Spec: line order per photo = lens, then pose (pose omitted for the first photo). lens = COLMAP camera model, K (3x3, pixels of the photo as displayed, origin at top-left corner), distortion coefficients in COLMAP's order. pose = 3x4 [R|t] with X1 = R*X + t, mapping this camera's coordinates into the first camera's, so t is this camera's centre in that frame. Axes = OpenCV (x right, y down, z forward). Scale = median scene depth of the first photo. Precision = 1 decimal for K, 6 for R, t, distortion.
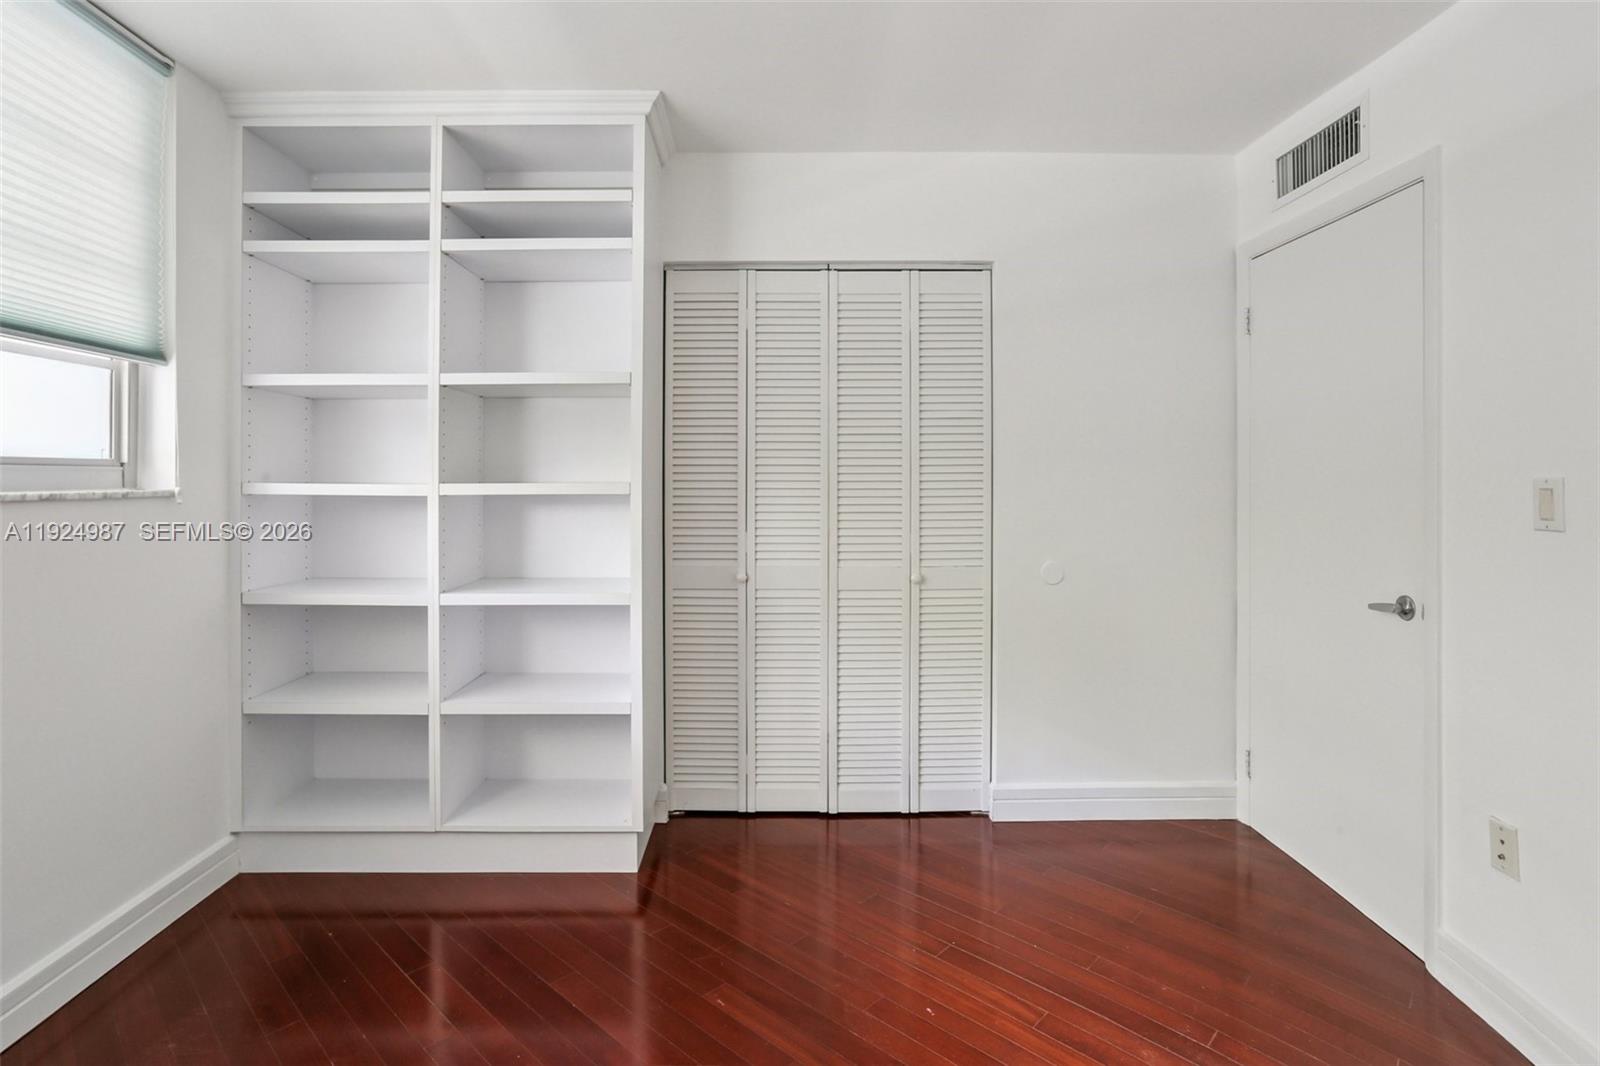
lens RADIAL K [[782.5, 0, 800.3], [0, 782.5, 481.8], [0, 0, 1]] dist [-0.002964, 0.038469]
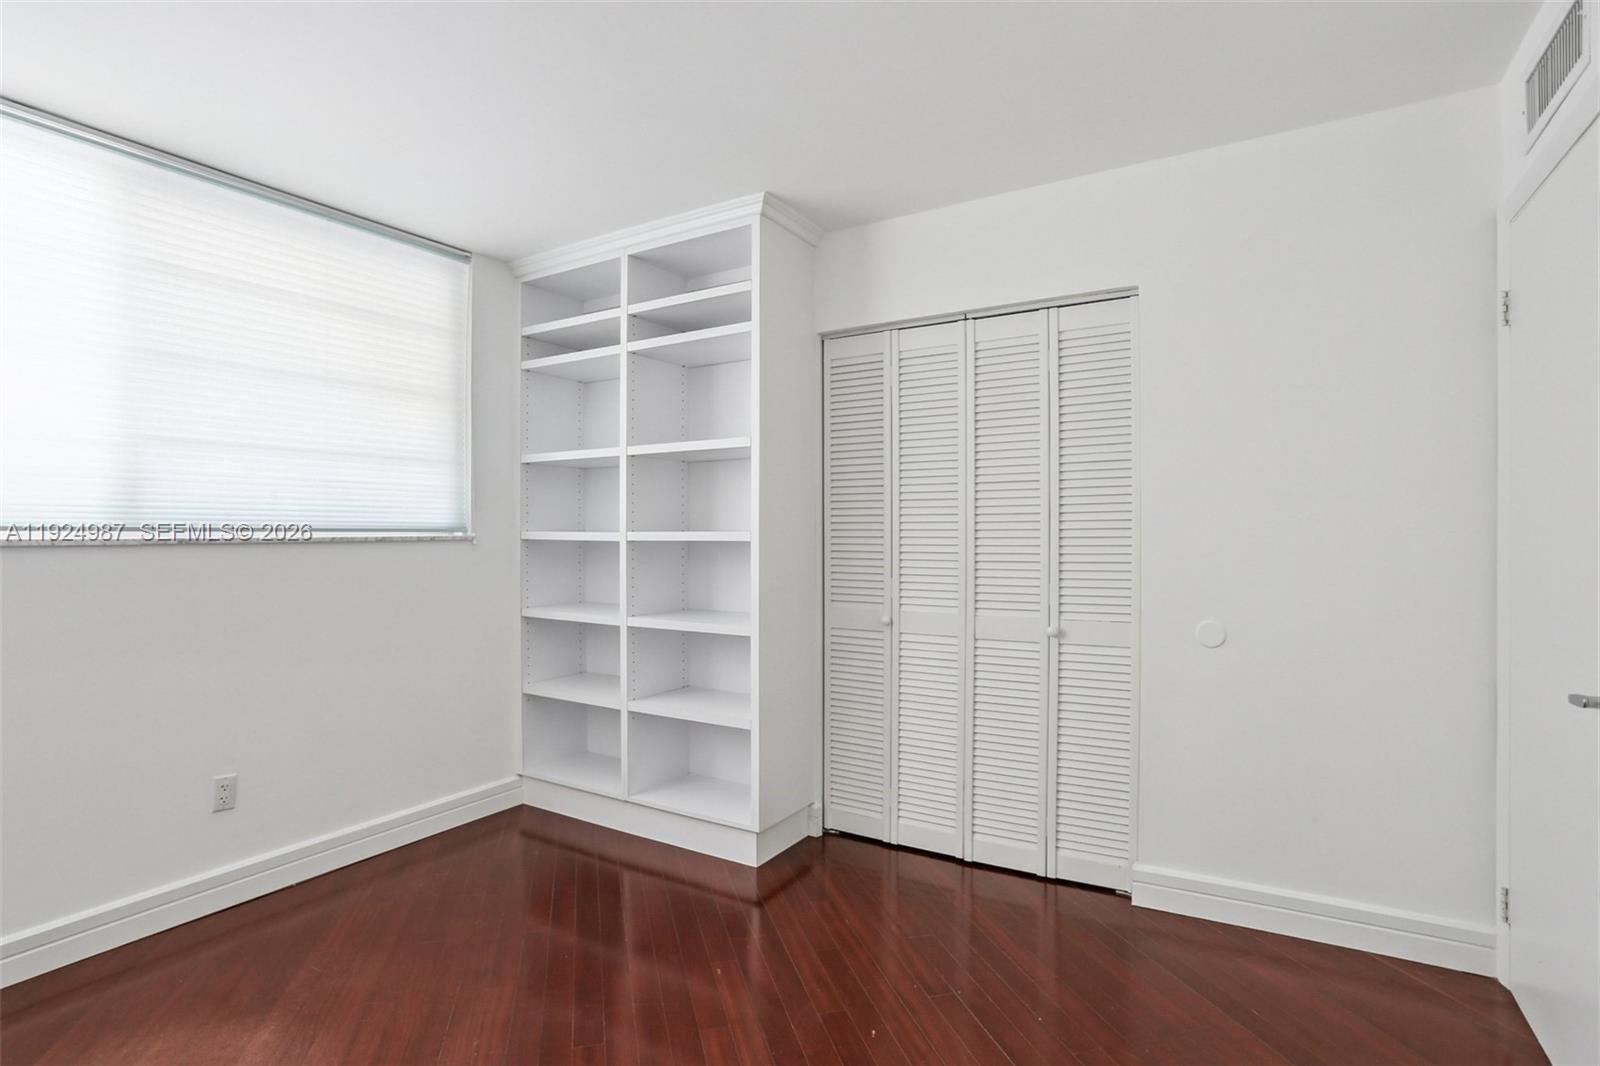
lens RADIAL K [[788.8, 0, 800.0], [0, 788.8, 533.0], [0, 0, 1]] dist [0.001999, 0.038617]
pose [[0.865501, 0.000245, -0.500906, 0.375597], [-0.000899, 0.999999, -0.001065, 0.004855], [0.500906, 0.001372, 0.865501, 0.016211]]
